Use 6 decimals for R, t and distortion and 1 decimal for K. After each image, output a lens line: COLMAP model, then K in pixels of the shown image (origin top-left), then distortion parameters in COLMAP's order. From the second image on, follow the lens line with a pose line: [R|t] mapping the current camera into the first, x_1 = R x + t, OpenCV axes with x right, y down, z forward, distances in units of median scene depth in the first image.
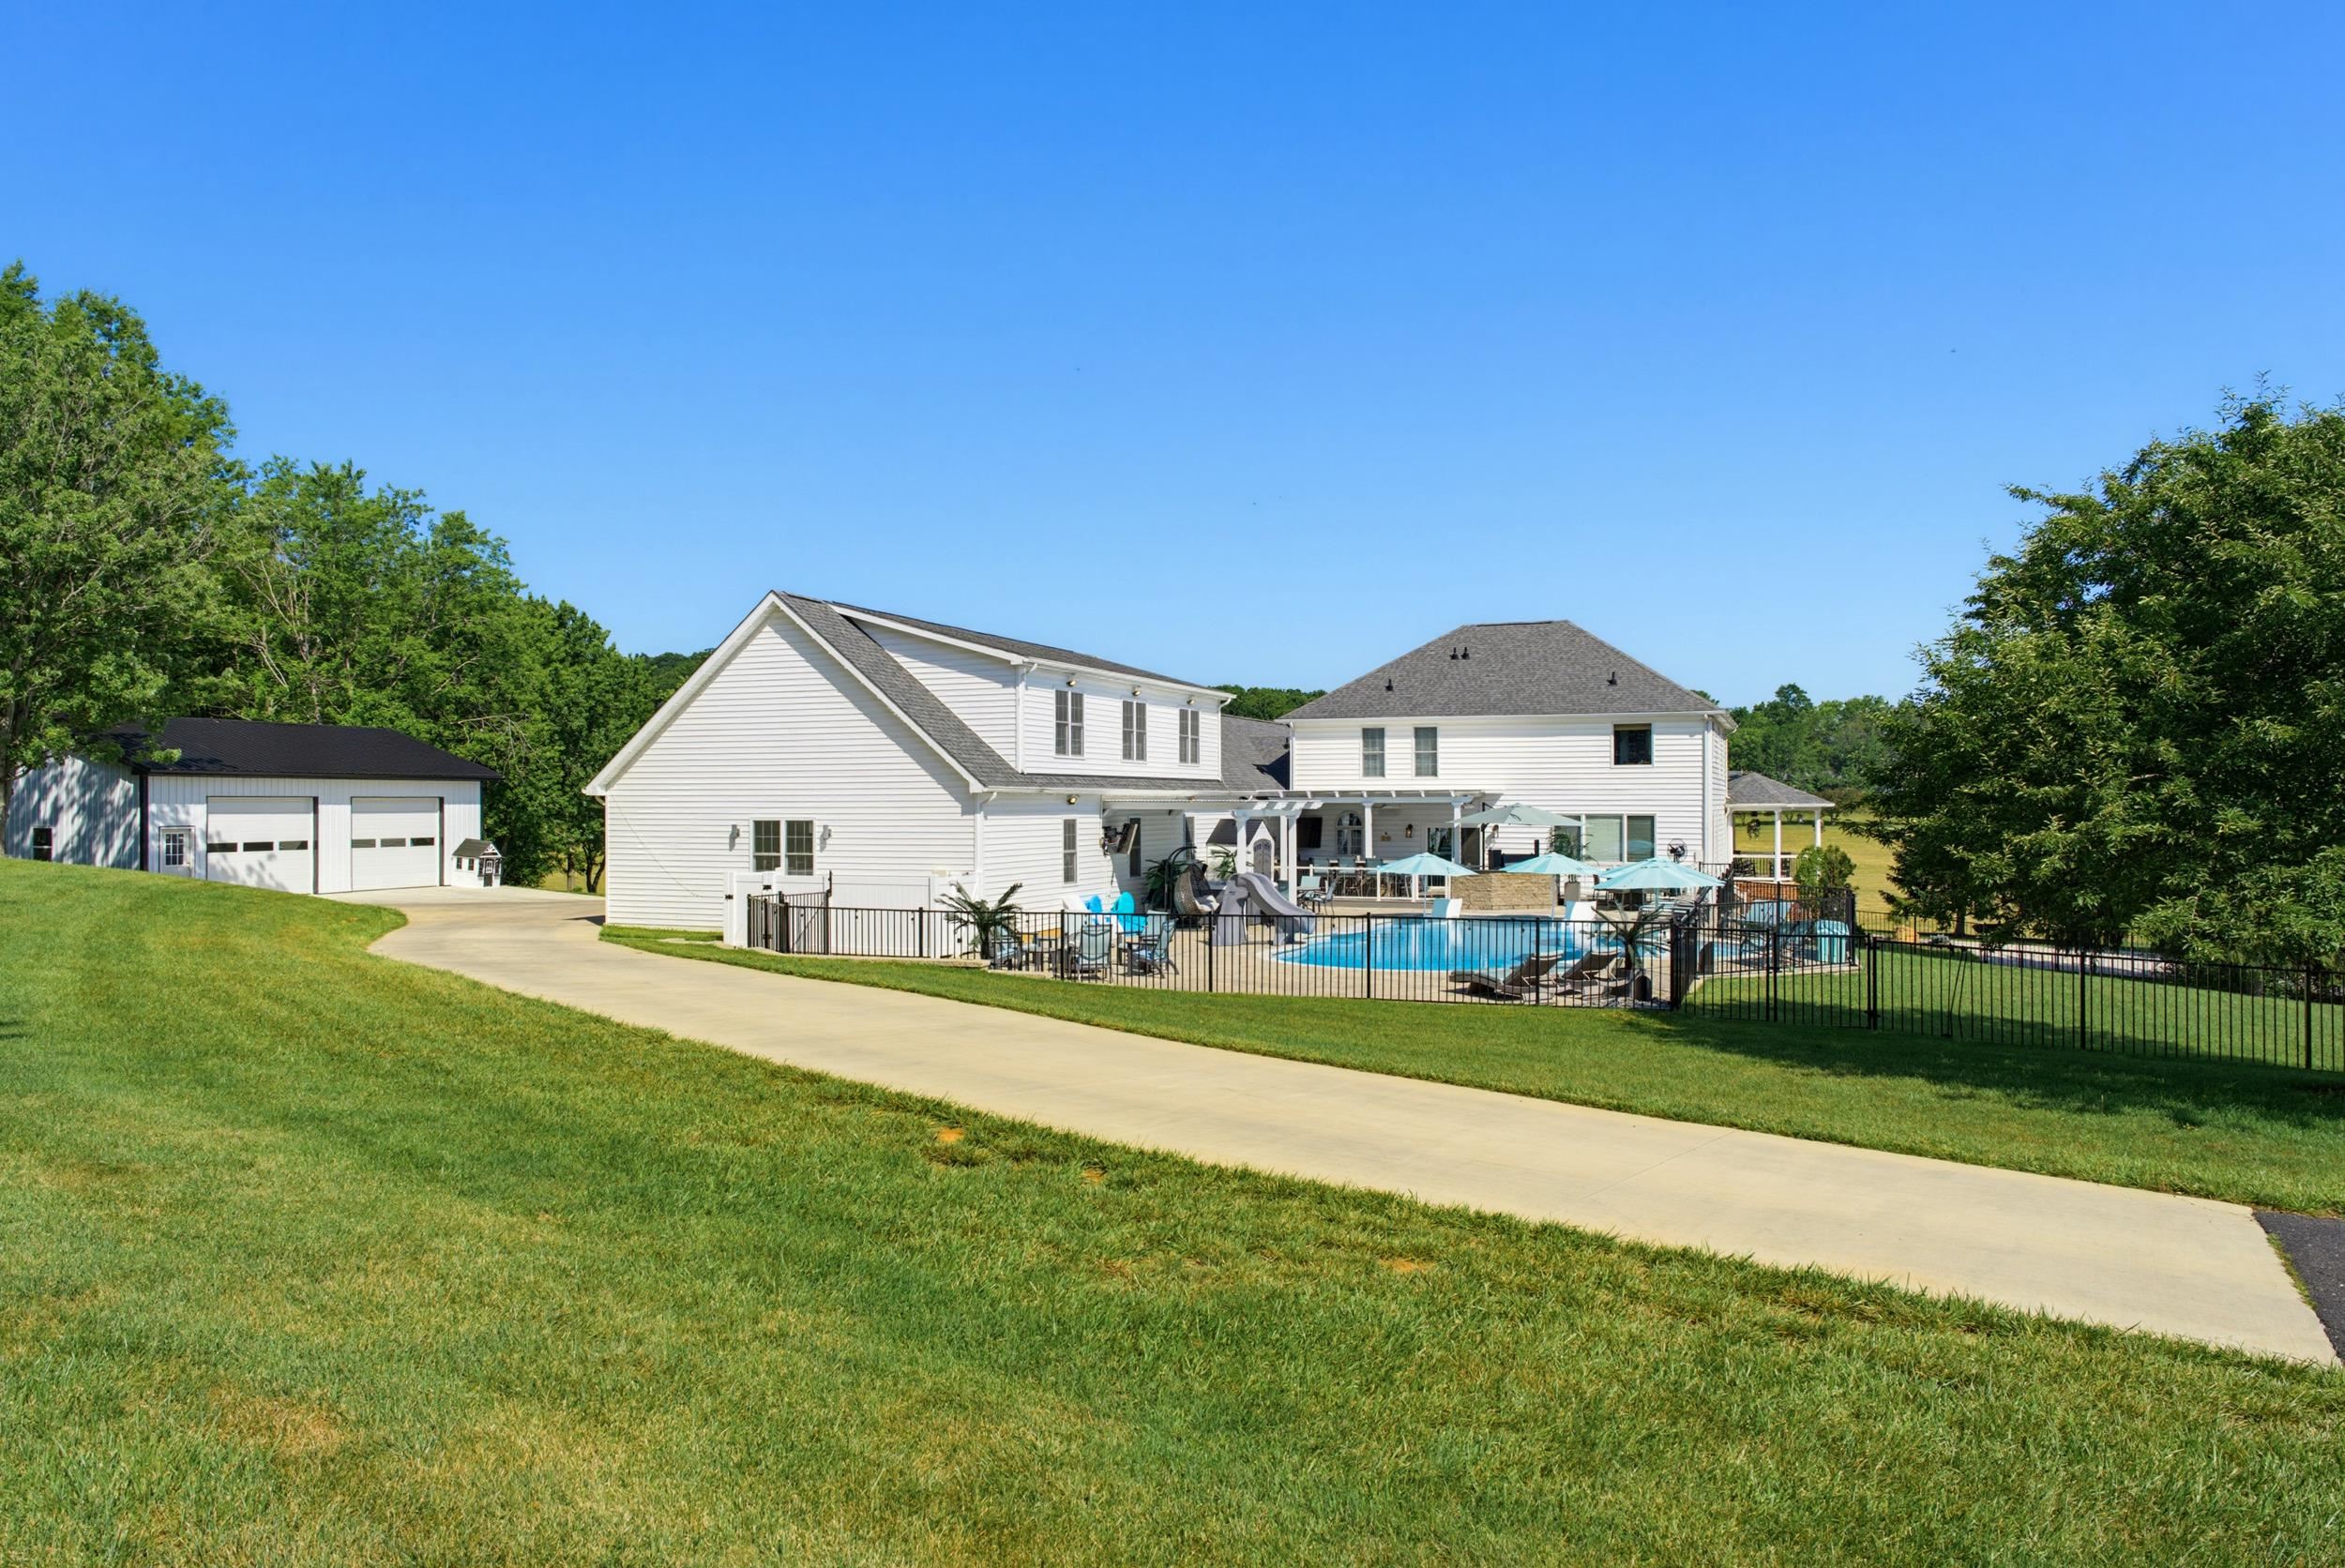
lens RADIAL K [[1577.6, 0, 1180.1], [0, 1577.6, 786.9], [0, 0, 1]] dist [0.034374, 0.001227]
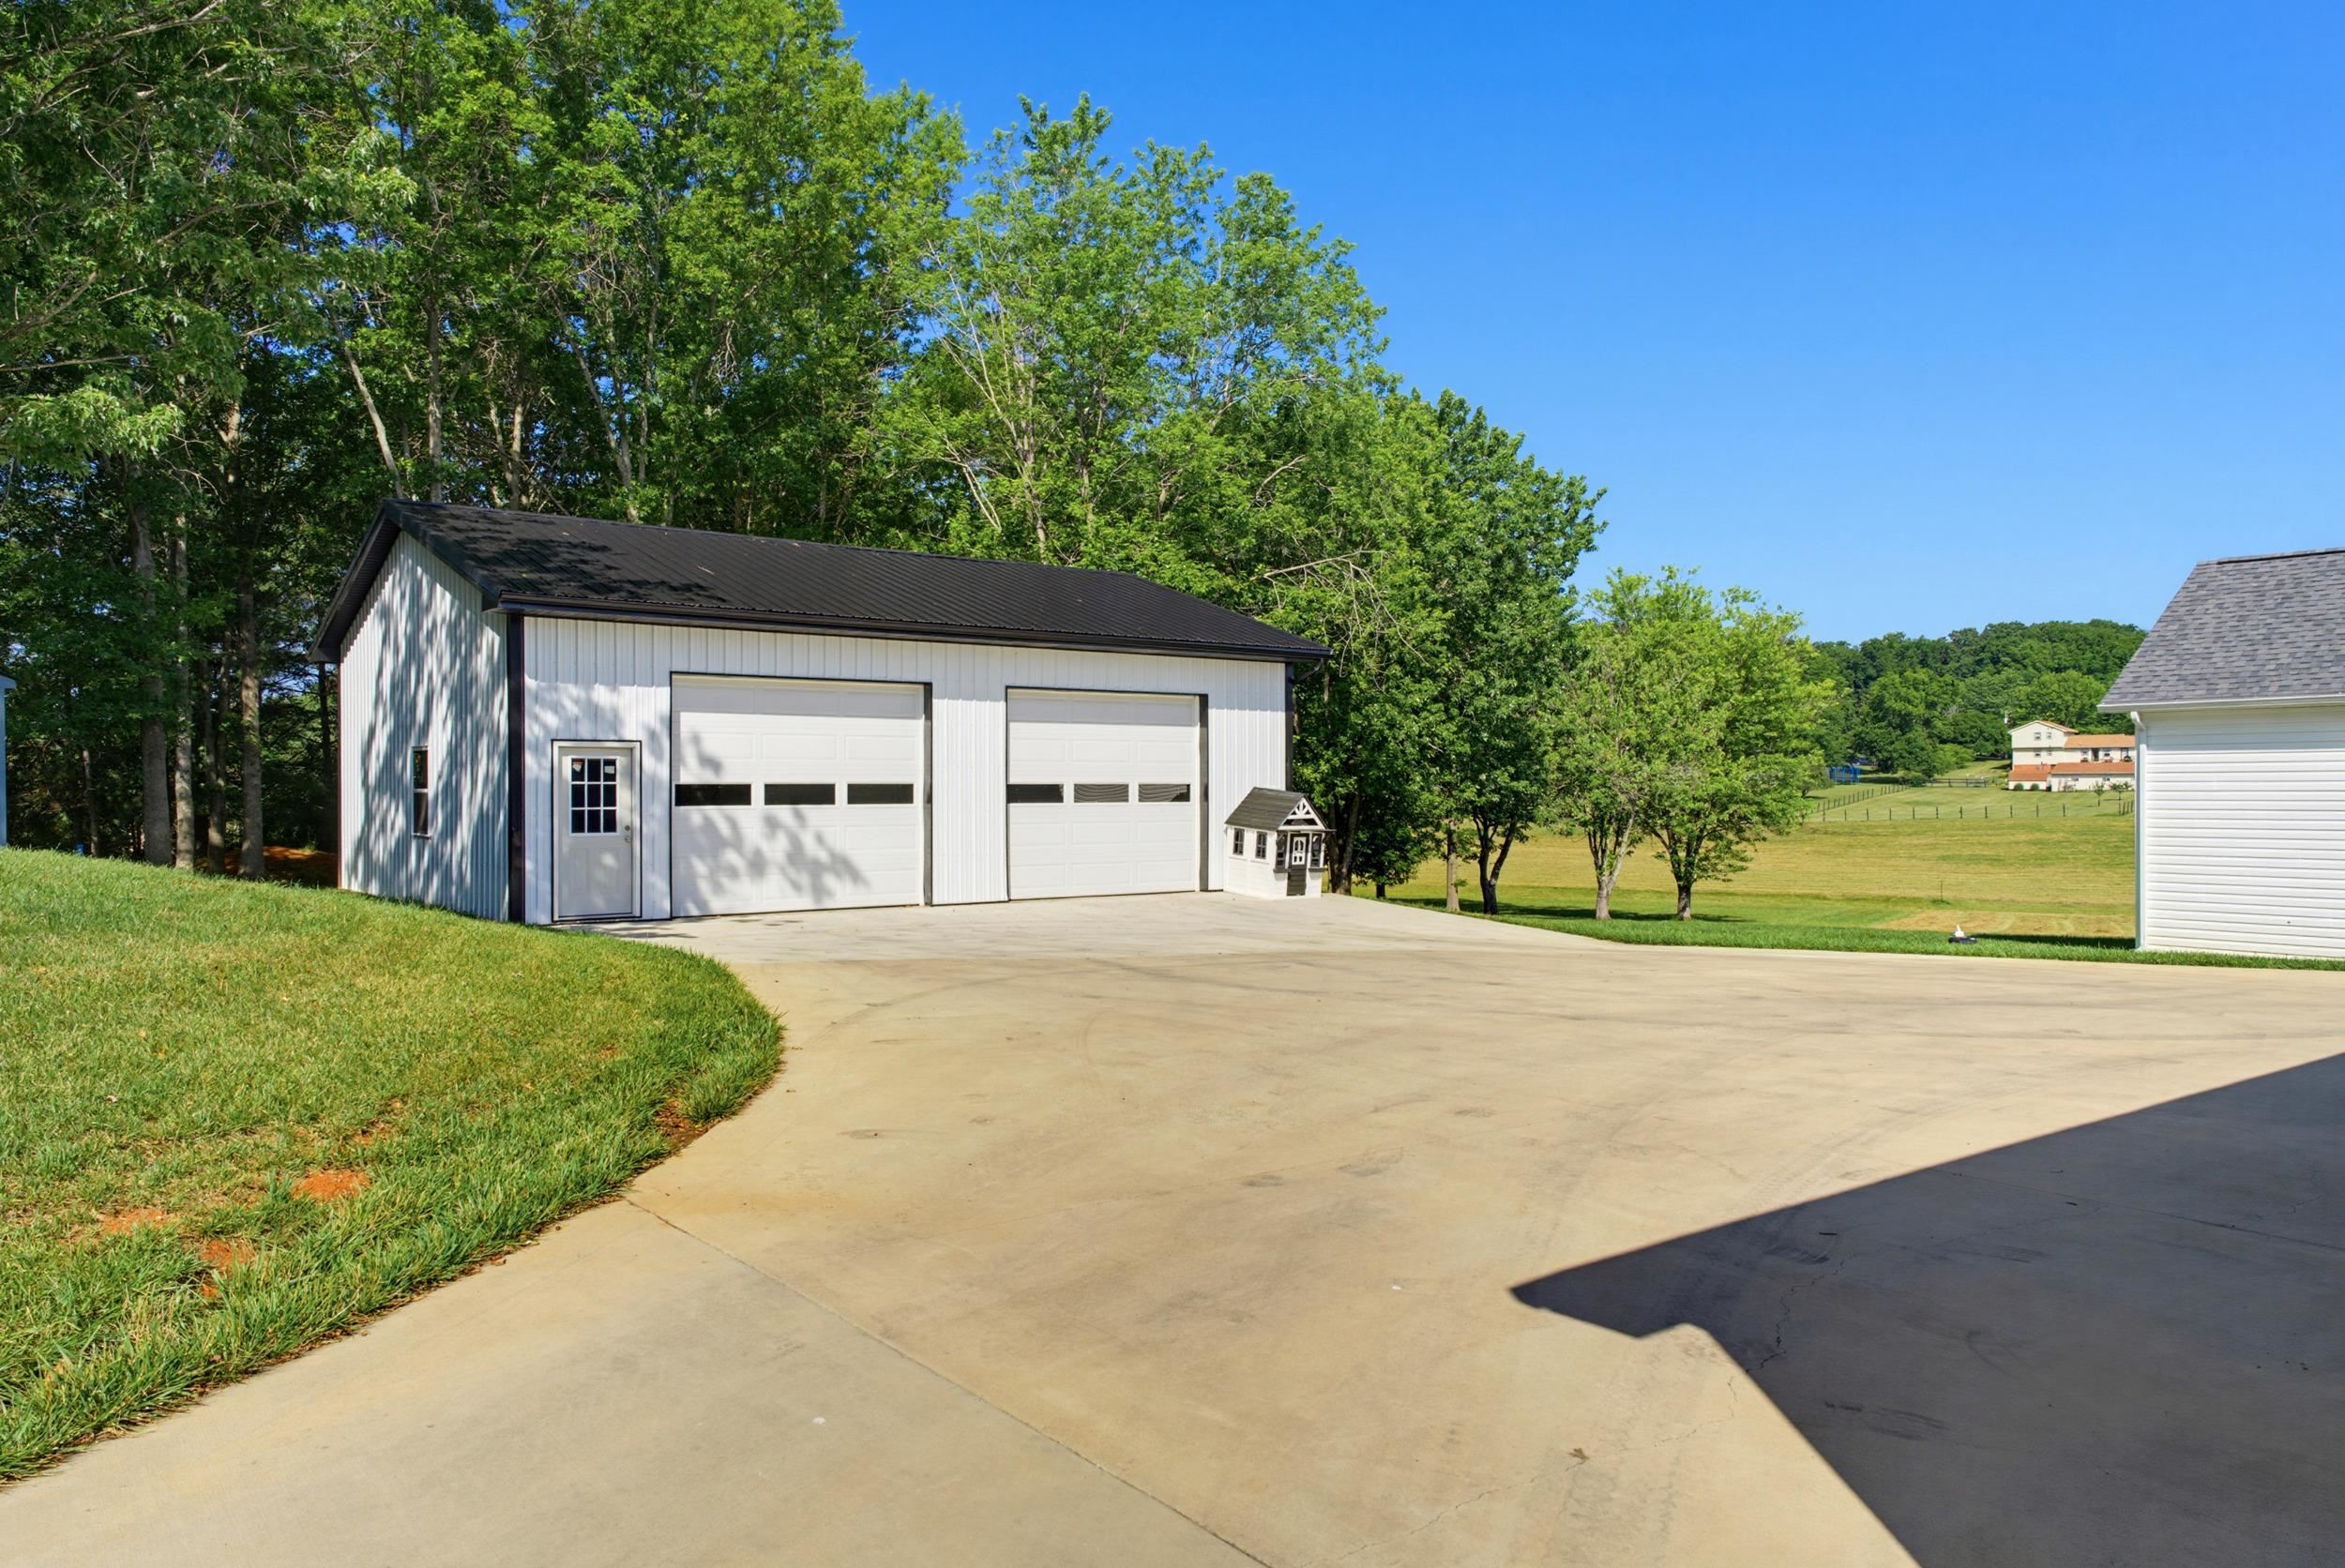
lens RADIAL K [[1577.6, 0, 1175.2], [0, 1577.6, 784.2], [0, 0, 1]] dist [0.034374, 0.001227]
pose [[0.861546, 0.000291, -0.507679, -0.219712], [0.003825, 0.999968, 0.007063, 0.025918], [0.507664, -0.008027, 0.861517, 0.548859]]
